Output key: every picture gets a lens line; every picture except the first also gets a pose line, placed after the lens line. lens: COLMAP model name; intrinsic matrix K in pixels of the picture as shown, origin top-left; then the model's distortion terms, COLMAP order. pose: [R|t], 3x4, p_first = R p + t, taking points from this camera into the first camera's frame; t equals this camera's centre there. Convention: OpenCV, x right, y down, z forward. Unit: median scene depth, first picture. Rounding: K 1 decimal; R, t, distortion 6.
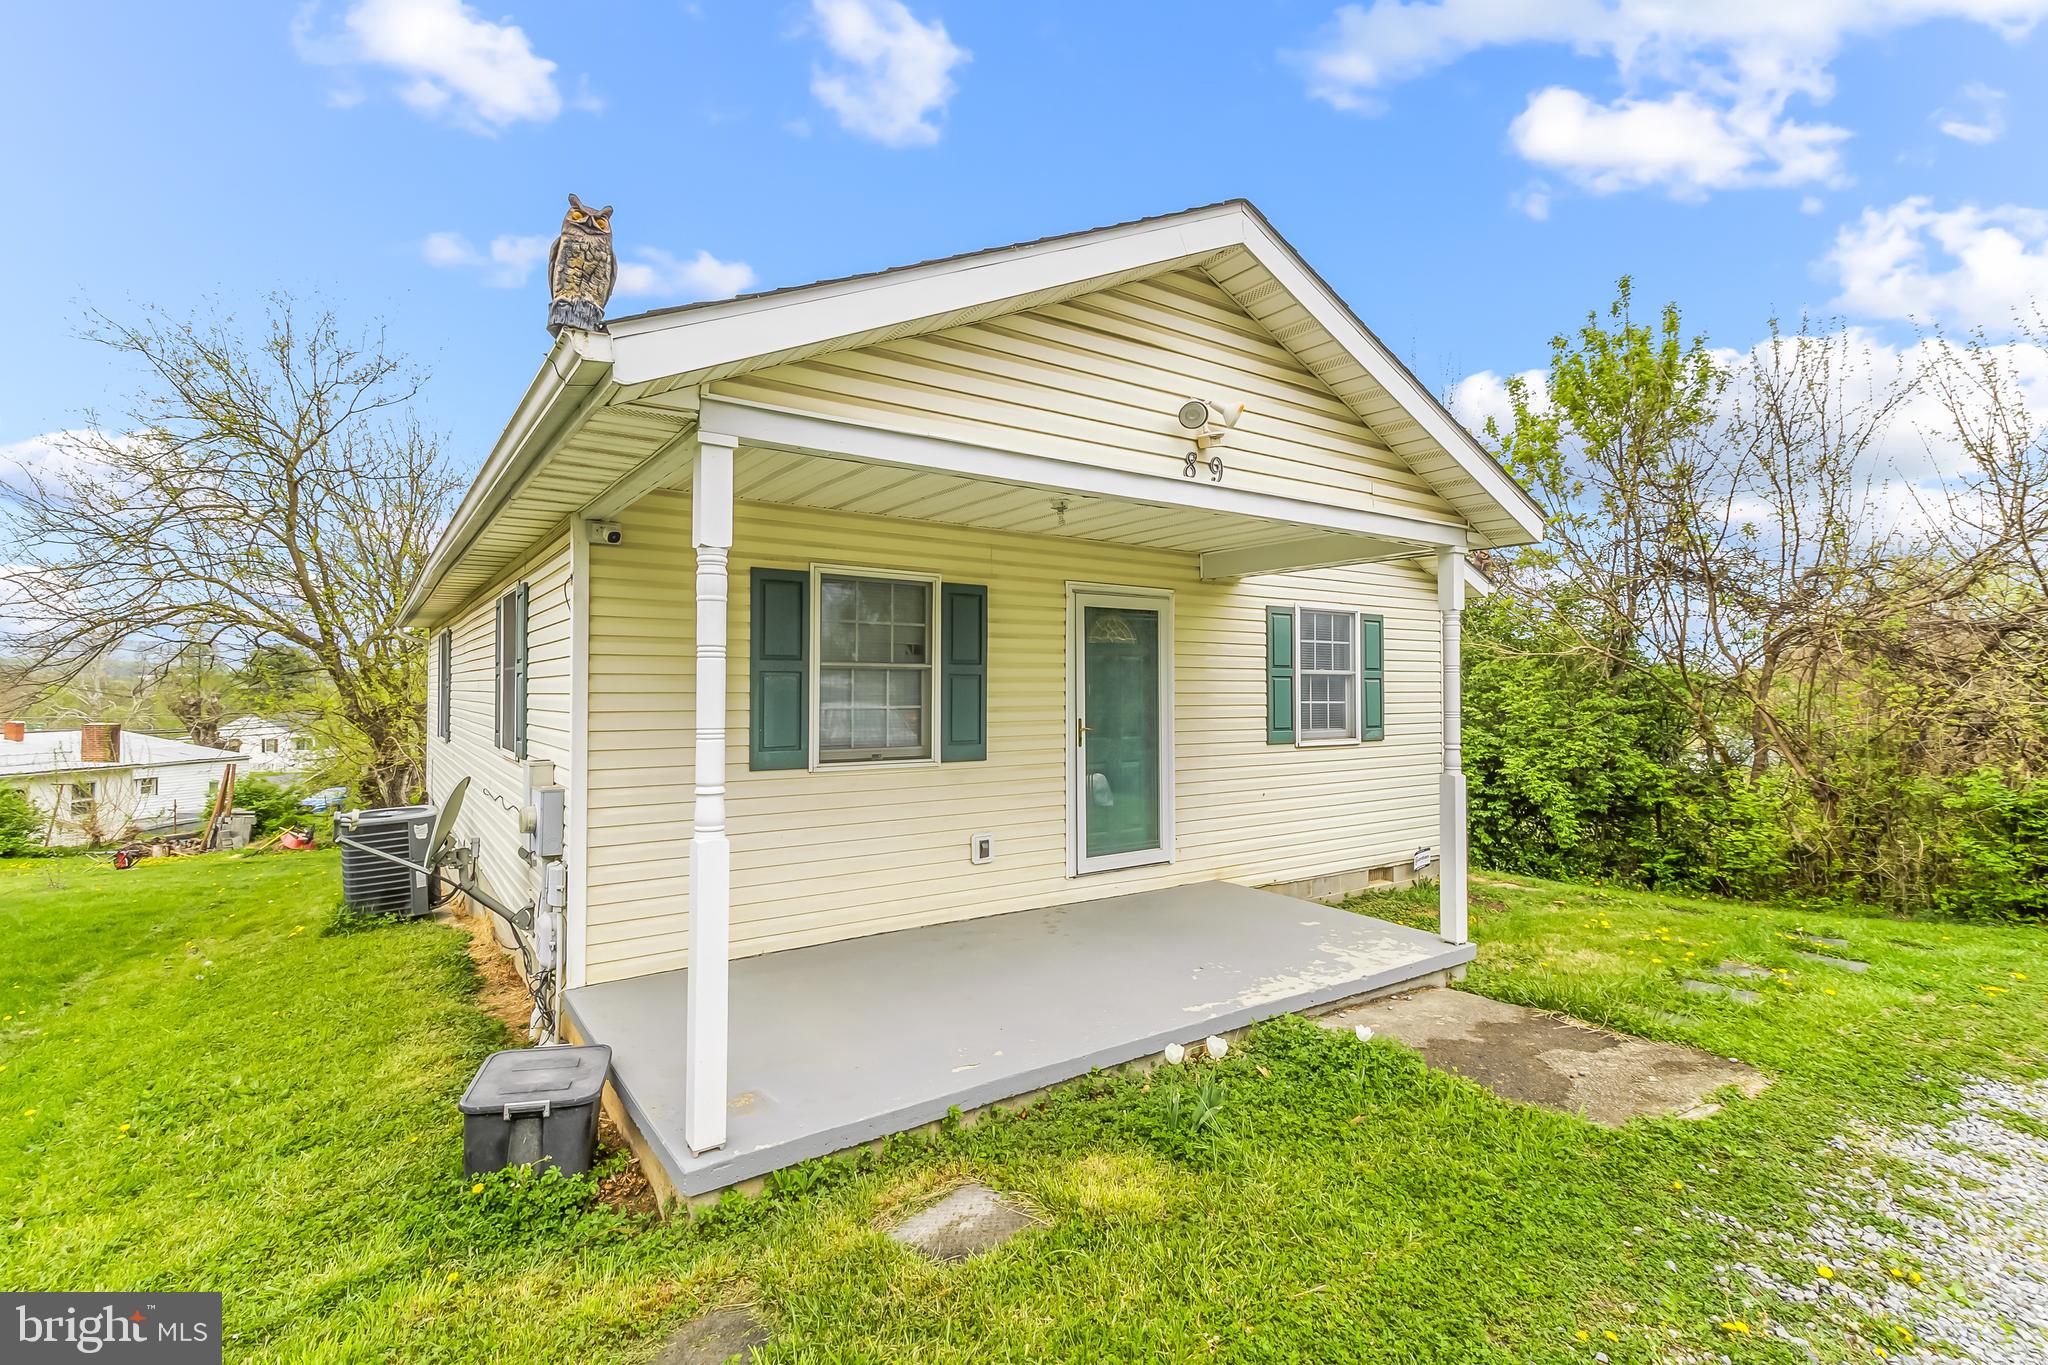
lens RADIAL K [[945.2, 0, 1050.5], [0, 945.2, 675.3], [0, 0, 1]] dist [0.024637, 0.000132]
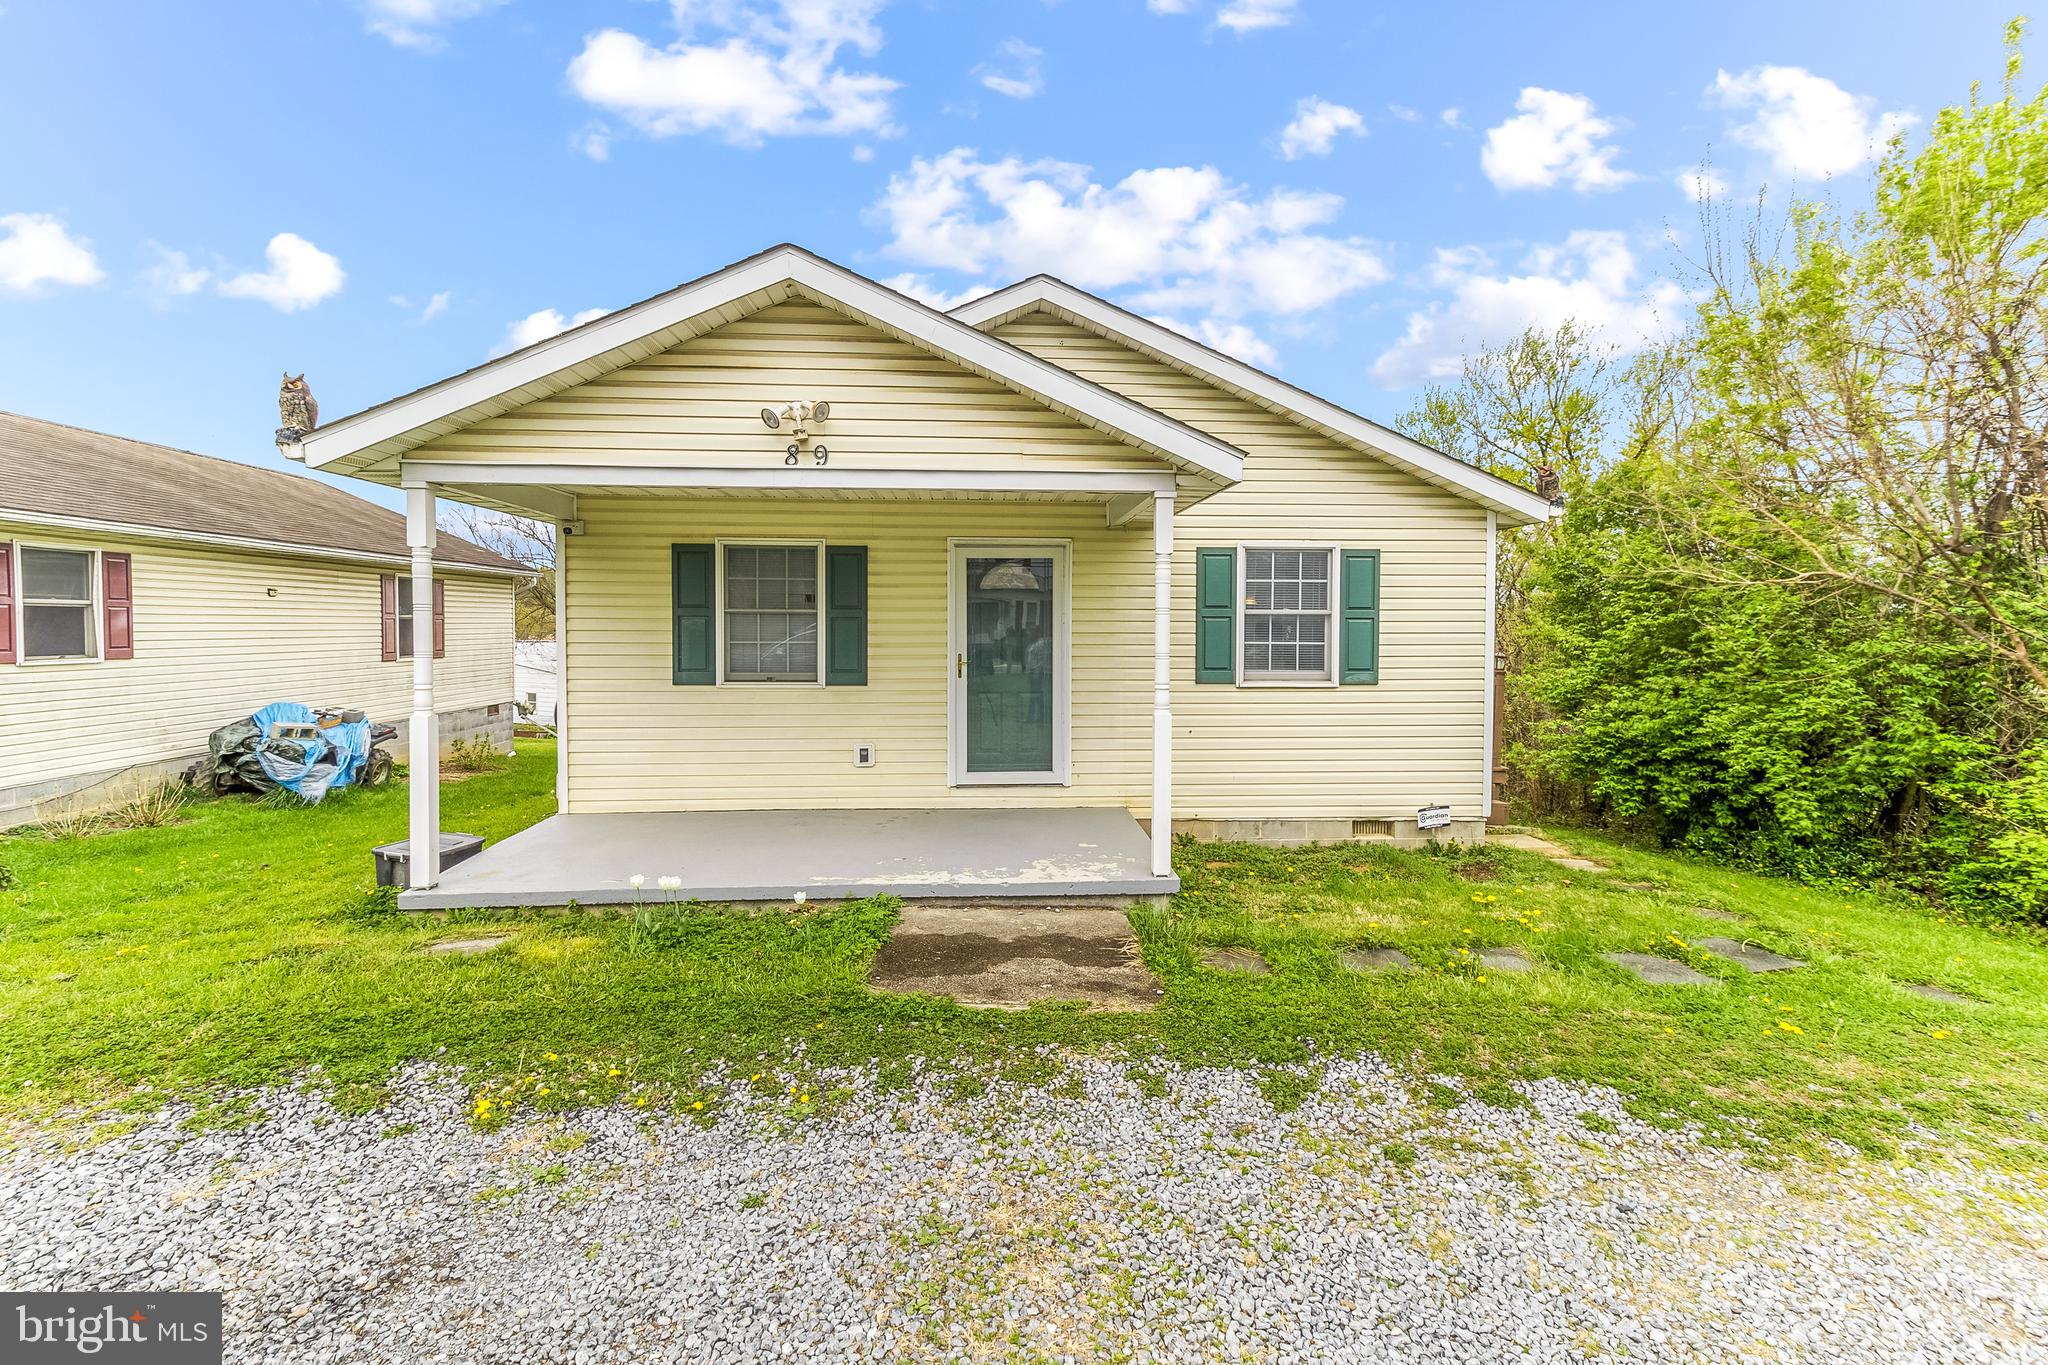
lens RADIAL K [[932.3, 0, 1024.3], [0, 932.3, 652.0], [0, 0, 1]] dist [0.022595, 0.000025]
pose [[0.850919, 0.016833, -0.525027, 0.707364], [0.005775, 0.999126, 0.041393, -0.004500], [0.525265, -0.038254, 0.850079, 0.053637]]
